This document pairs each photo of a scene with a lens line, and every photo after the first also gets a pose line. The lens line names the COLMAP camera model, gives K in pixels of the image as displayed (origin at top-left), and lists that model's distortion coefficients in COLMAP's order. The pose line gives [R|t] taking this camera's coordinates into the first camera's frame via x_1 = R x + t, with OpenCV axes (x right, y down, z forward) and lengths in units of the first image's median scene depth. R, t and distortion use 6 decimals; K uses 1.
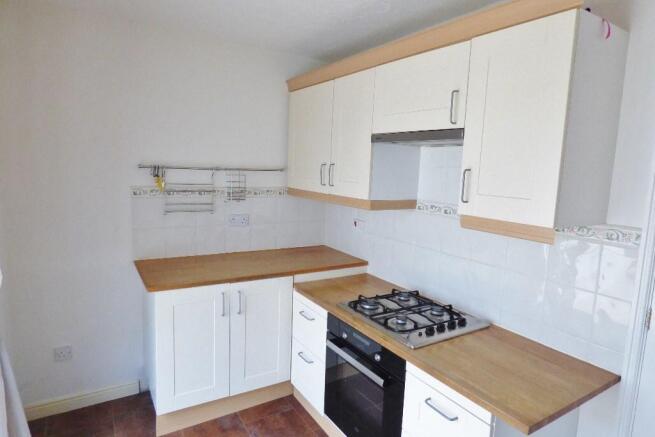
lens RADIAL K [[397.3, 0, 328.2], [0, 397.3, 216.4], [0, 0, 1]] dist [0.009360, 0.001293]
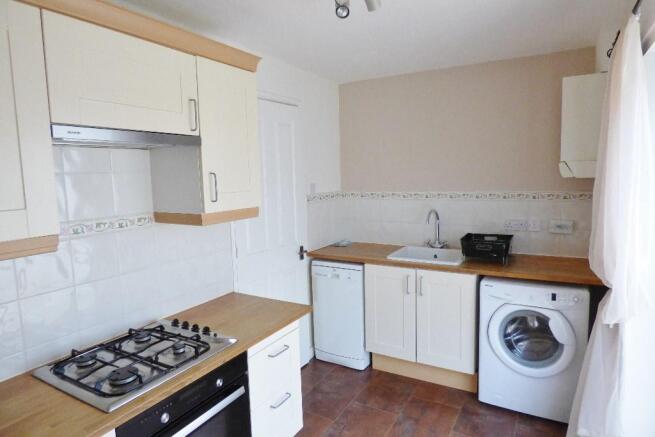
lens RADIAL K [[397.3, 0, 327.4], [0, 397.3, 217.9], [0, 0, 1]] dist [0.009360, 0.001293]
pose [[-0.469058, -0.135536, 0.872706, -0.735300], [0.117920, 0.969695, 0.213978, -0.177143], [-0.875260, 0.203278, -0.438860, 1.102654]]
